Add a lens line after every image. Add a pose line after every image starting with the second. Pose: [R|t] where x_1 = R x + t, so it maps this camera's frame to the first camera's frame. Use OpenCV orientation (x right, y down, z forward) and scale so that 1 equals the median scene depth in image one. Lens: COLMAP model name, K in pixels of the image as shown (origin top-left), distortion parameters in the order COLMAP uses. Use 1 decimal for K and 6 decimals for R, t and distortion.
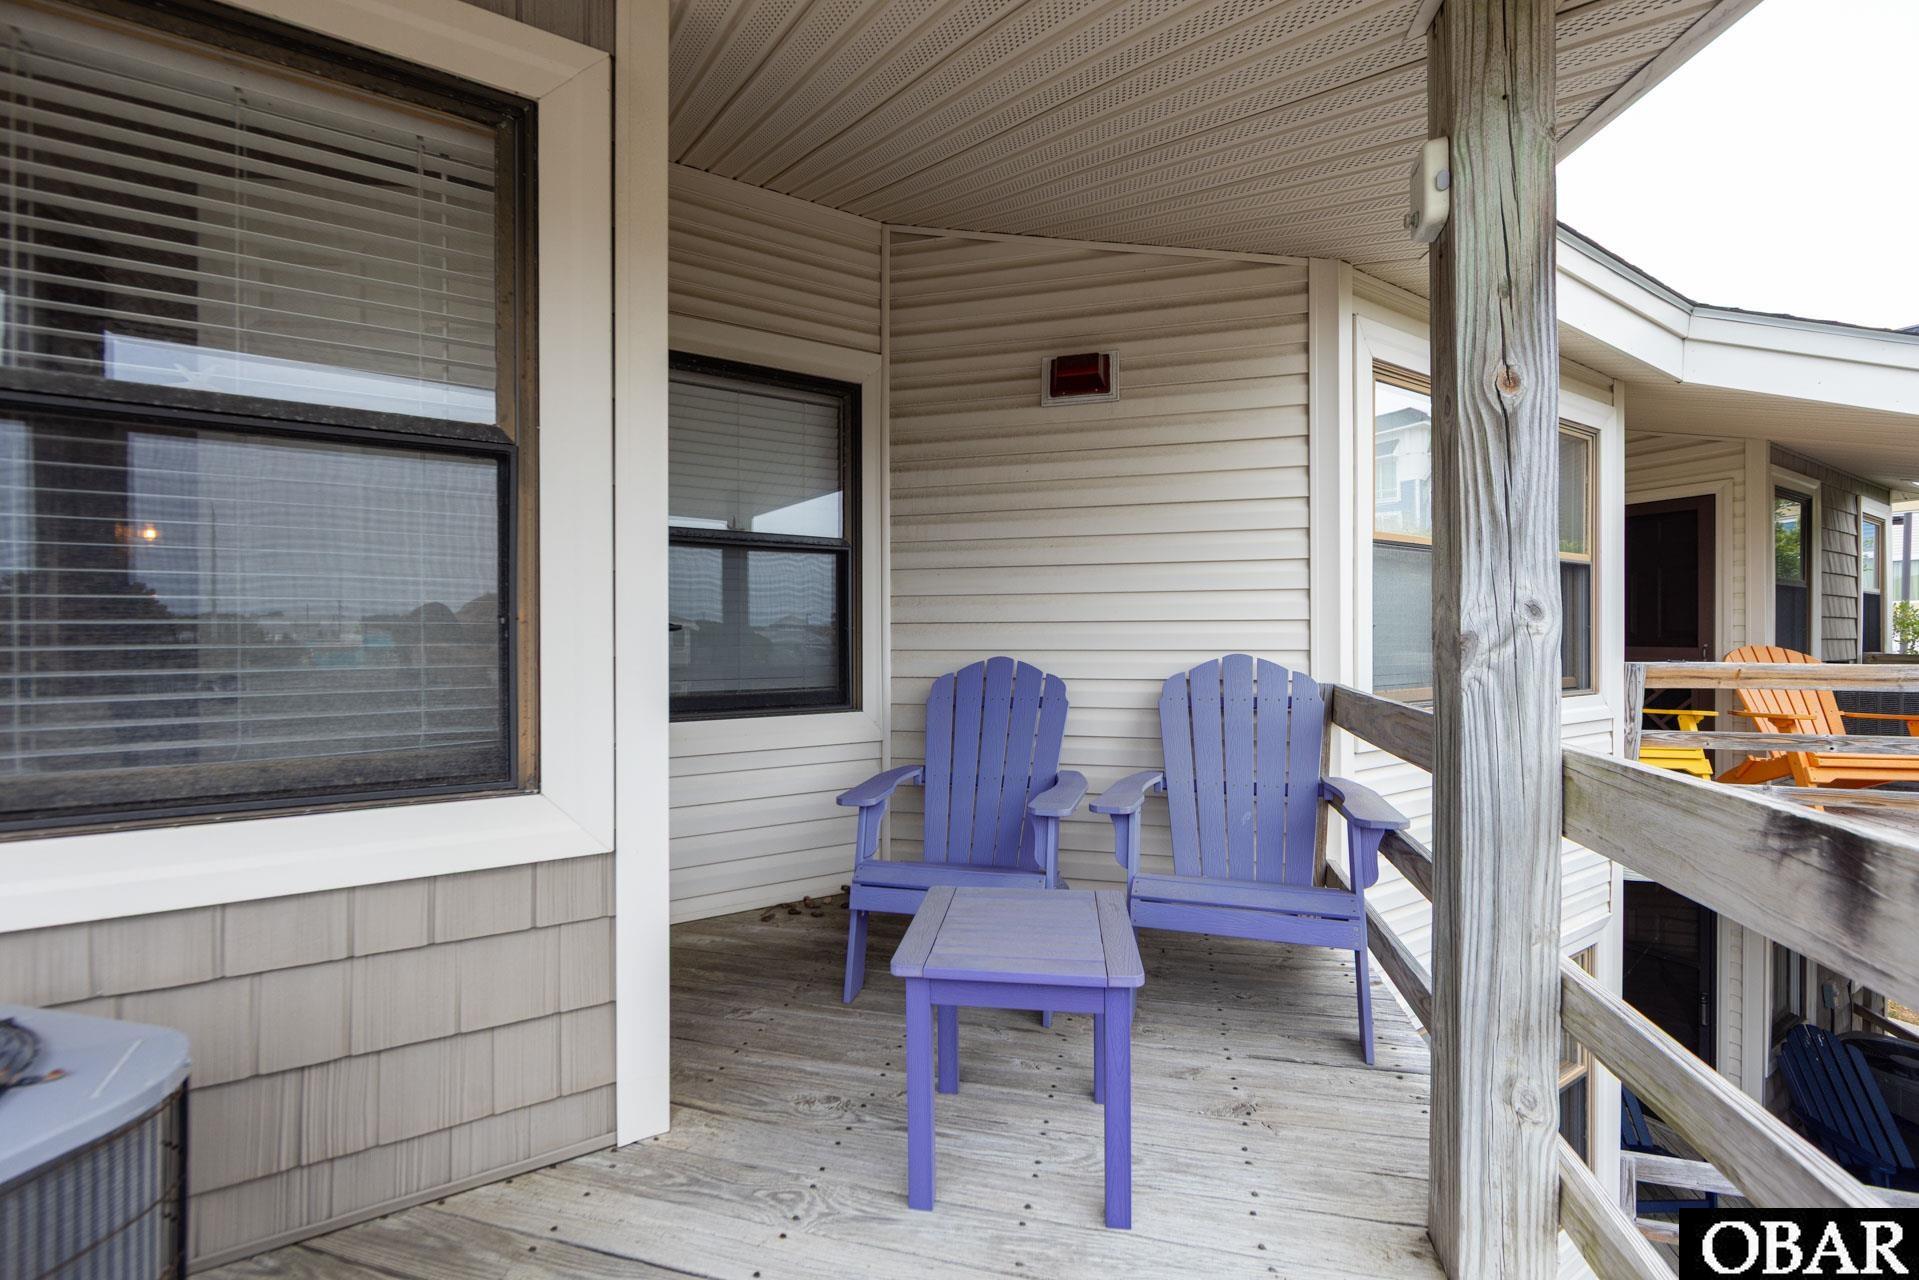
lens RADIAL K [[756.4, 0, 966.8], [0, 756.4, 641.7], [0, 0, 1]] dist [-0.000453, -0.000256]
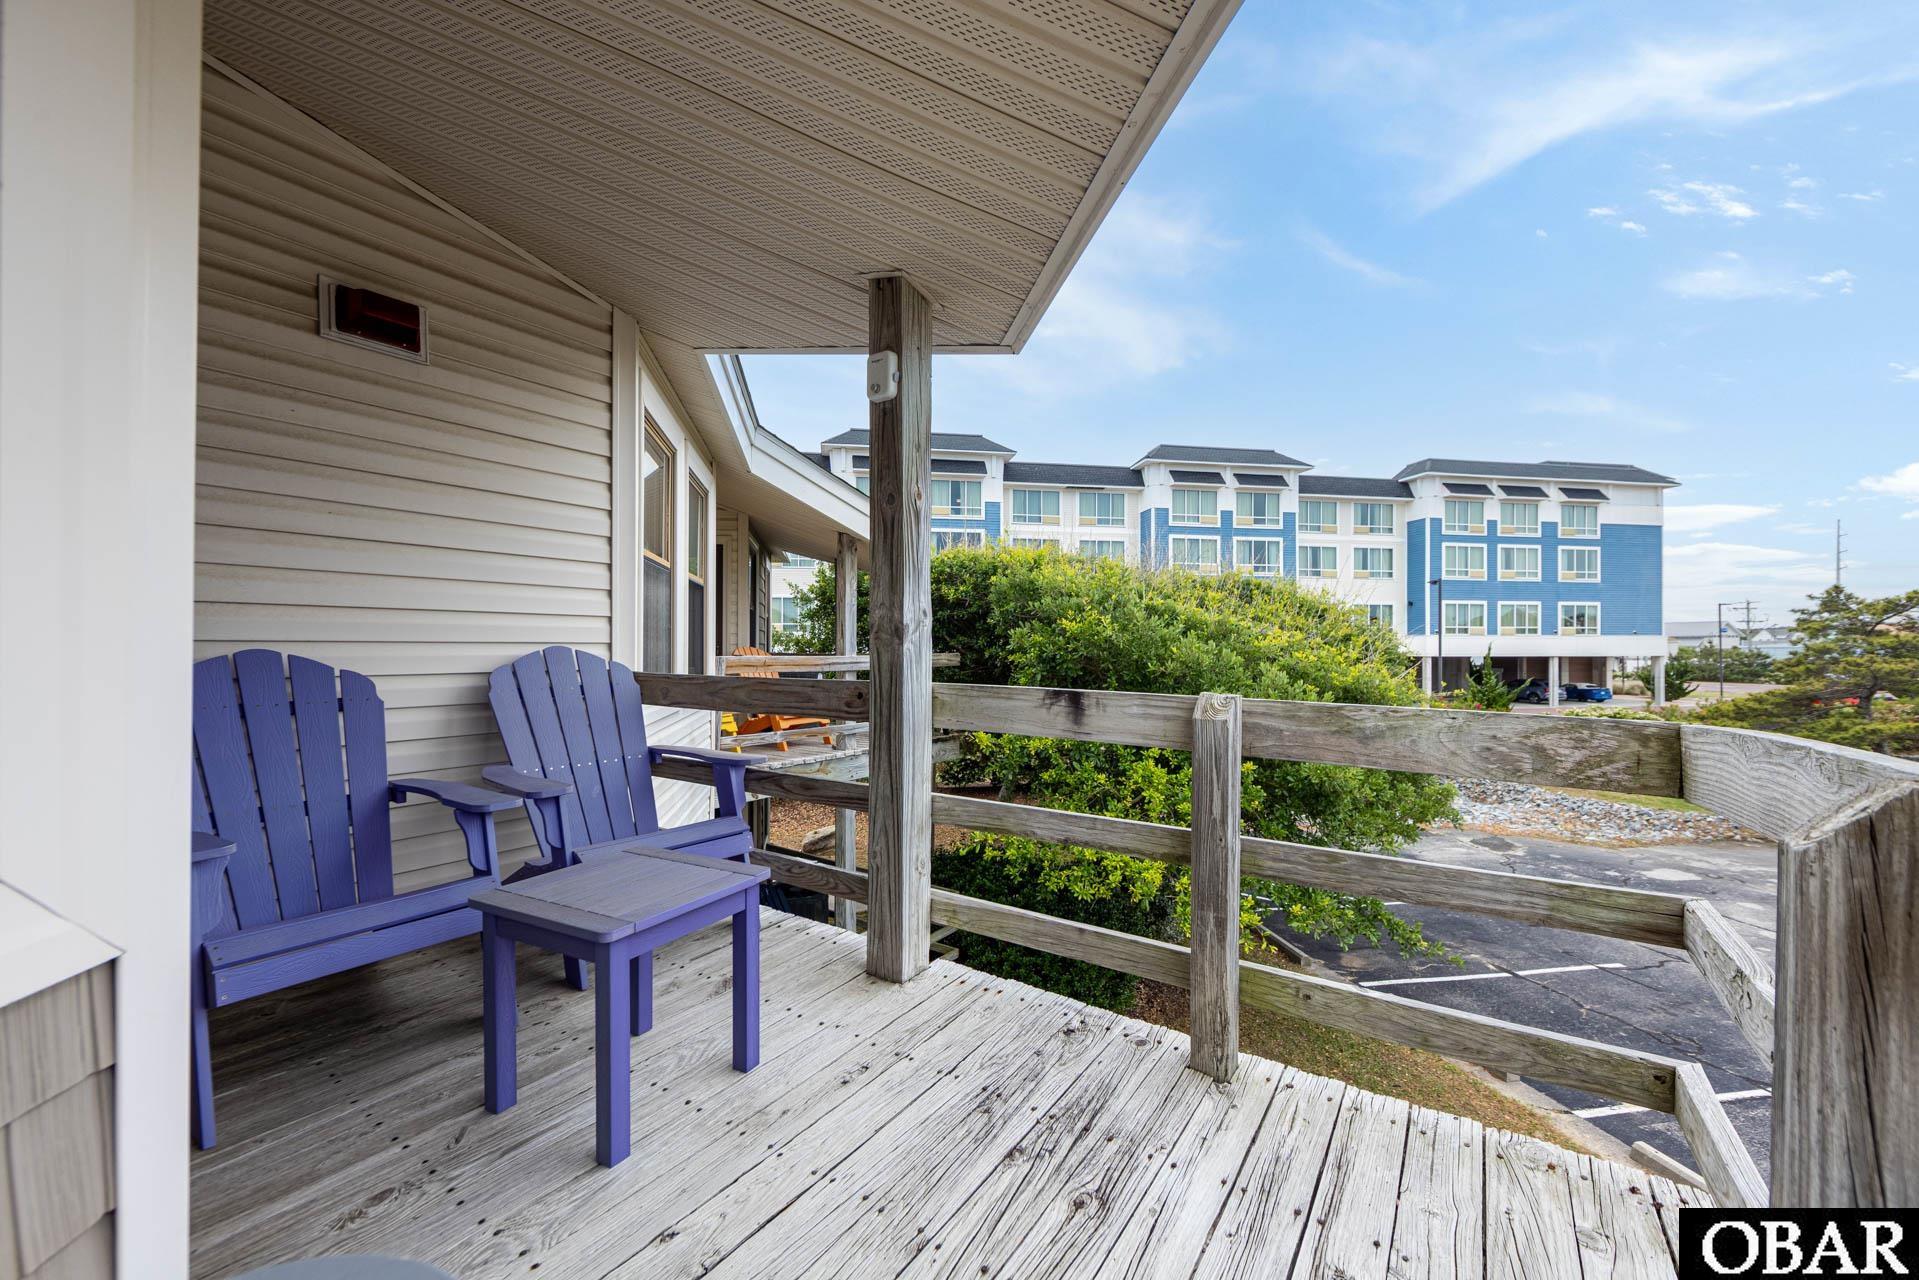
lens RADIAL K [[756.4, 0, 966.8], [0, 756.4, 641.7], [0, 0, 1]] dist [-0.000453, -0.000256]
pose [[0.336435, 0.010884, 0.941644, -0.438353], [0.000451, 0.999931, -0.011719, 0.022235], [-0.941707, 0.004367, 0.336407, 0.095838]]
